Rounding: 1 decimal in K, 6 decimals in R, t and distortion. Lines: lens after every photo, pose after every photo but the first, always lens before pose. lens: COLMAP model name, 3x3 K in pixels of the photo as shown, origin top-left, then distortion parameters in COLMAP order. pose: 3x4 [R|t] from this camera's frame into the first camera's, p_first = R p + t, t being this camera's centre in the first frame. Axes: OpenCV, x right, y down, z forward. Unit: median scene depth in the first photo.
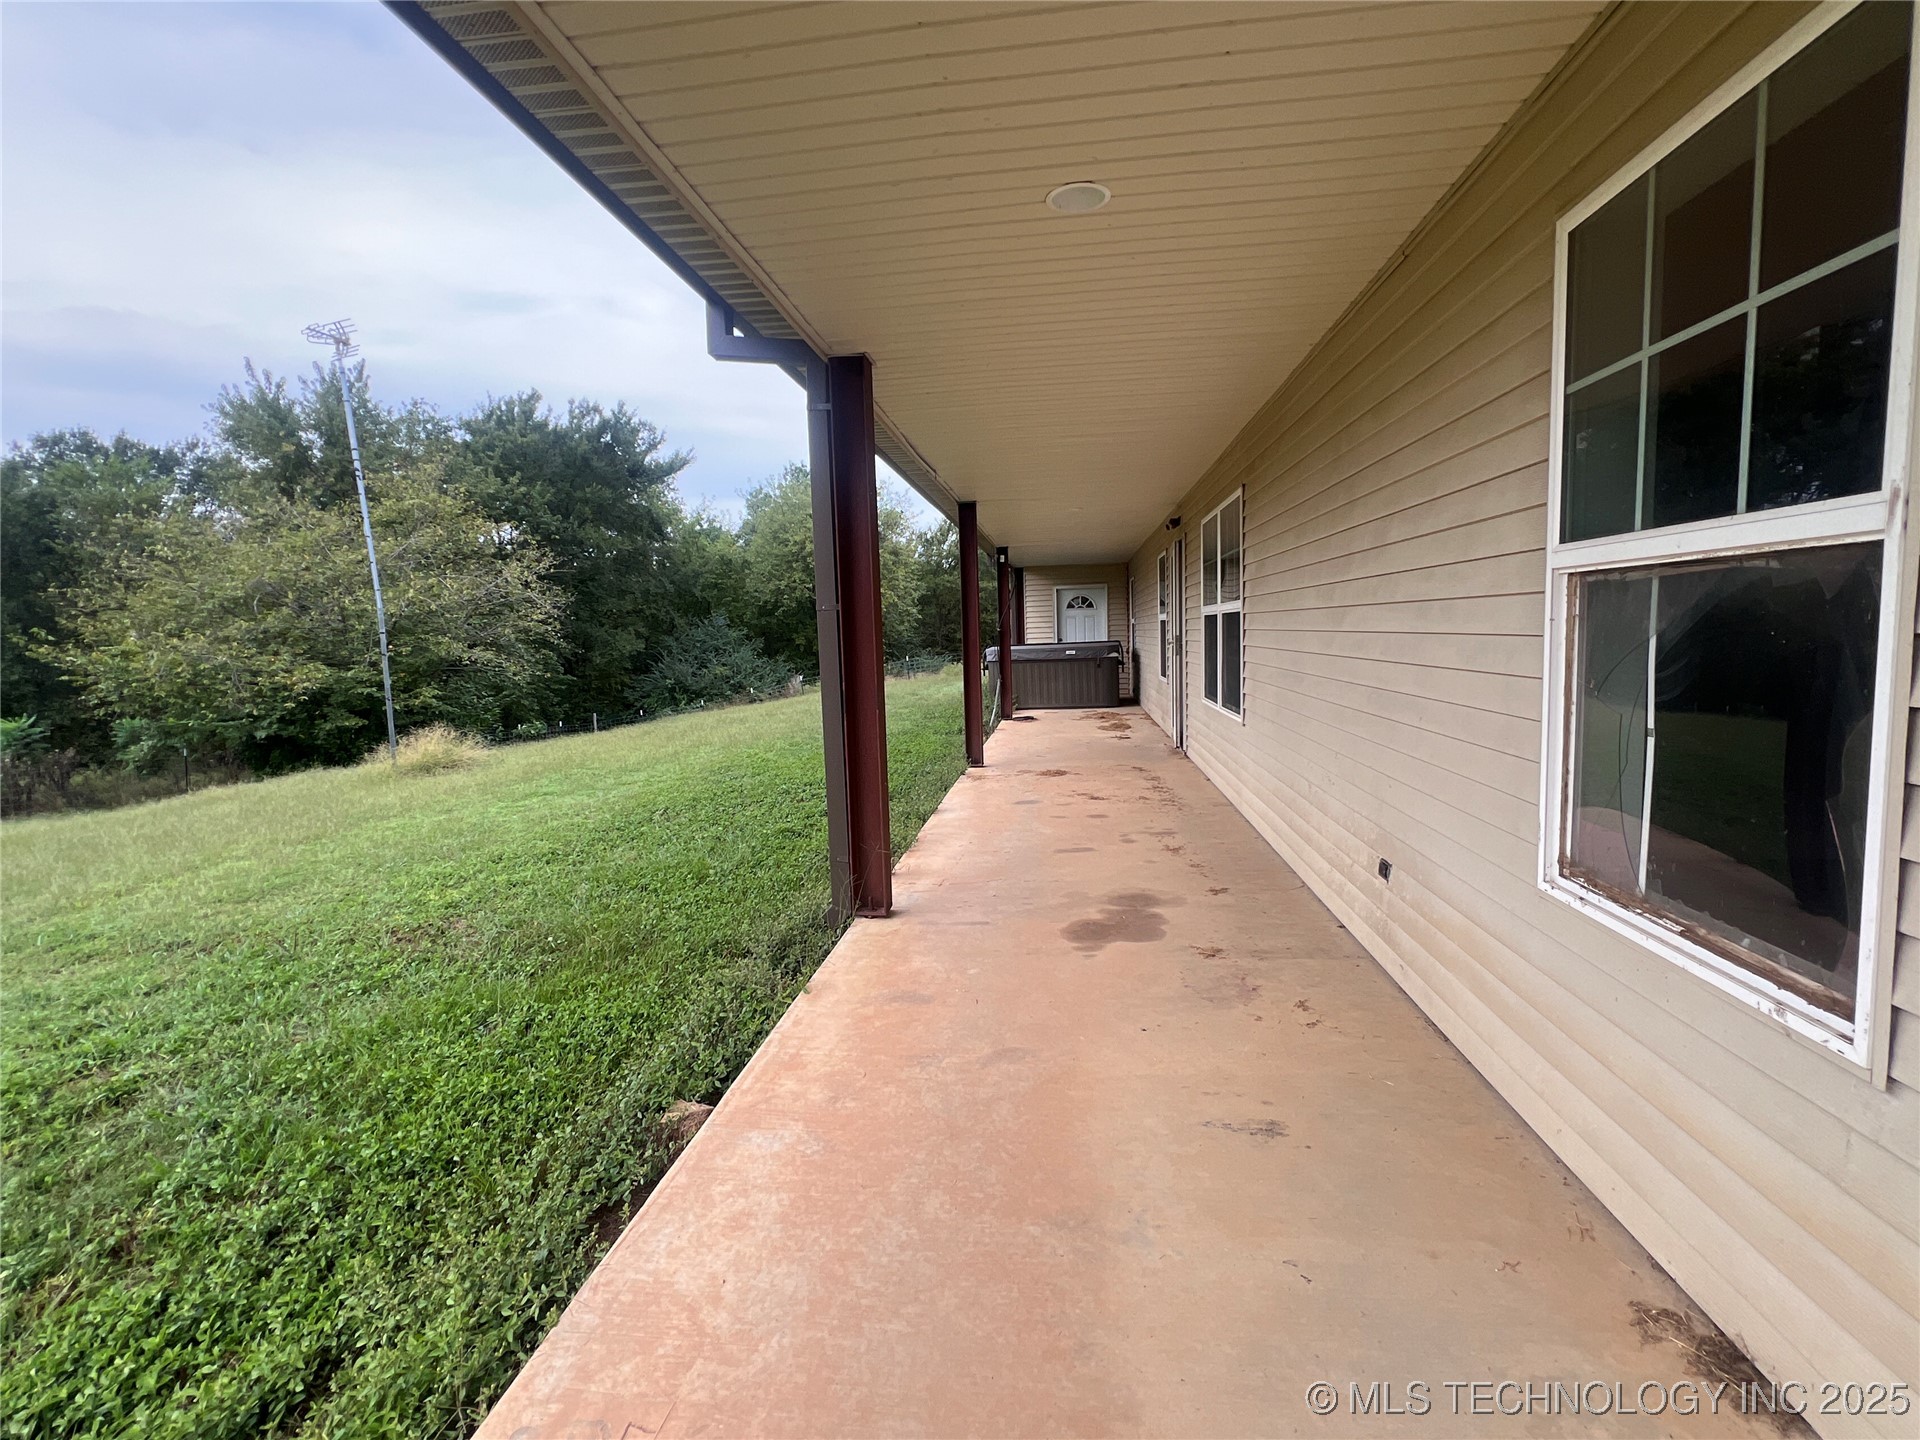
lens RADIAL K [[896.3, 0, 964.7], [0, 896.3, 719.4], [0, 0, 1]] dist [-0.000063, 0.000009]
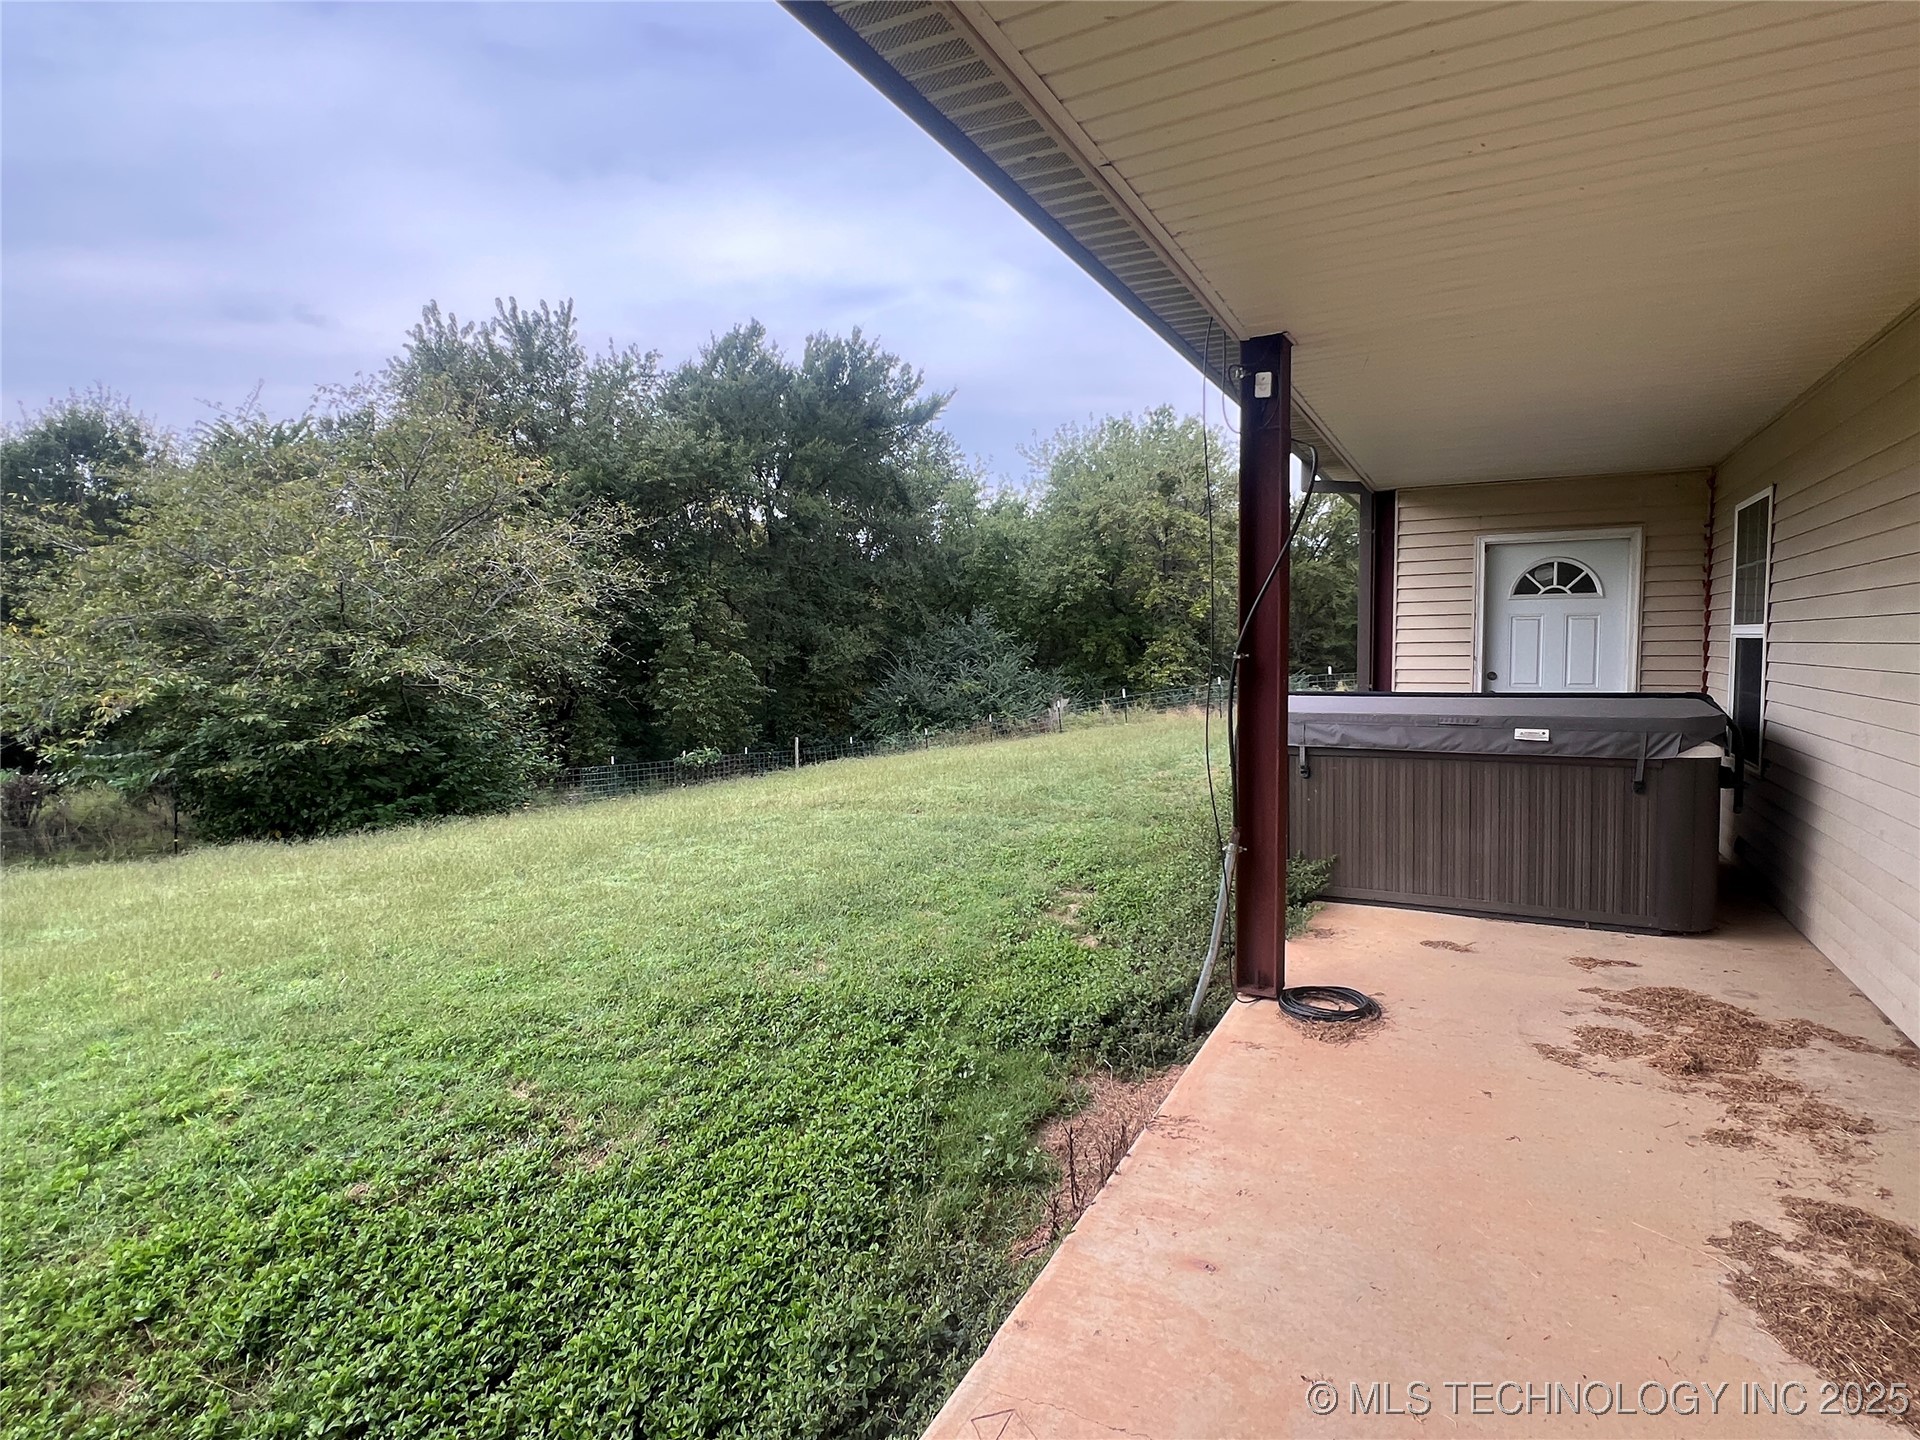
lens RADIAL K [[1029.0, 0, 957.6], [0, 1029.0, 727.4], [0, 0, 1]] dist [-0.004576, 0.001621]
pose [[0.933636, 0.051258, -0.354536, 0.021619], [-0.053503, 0.998562, 0.003477, -0.023957], [0.354204, 0.015723, 0.935036, 0.216230]]
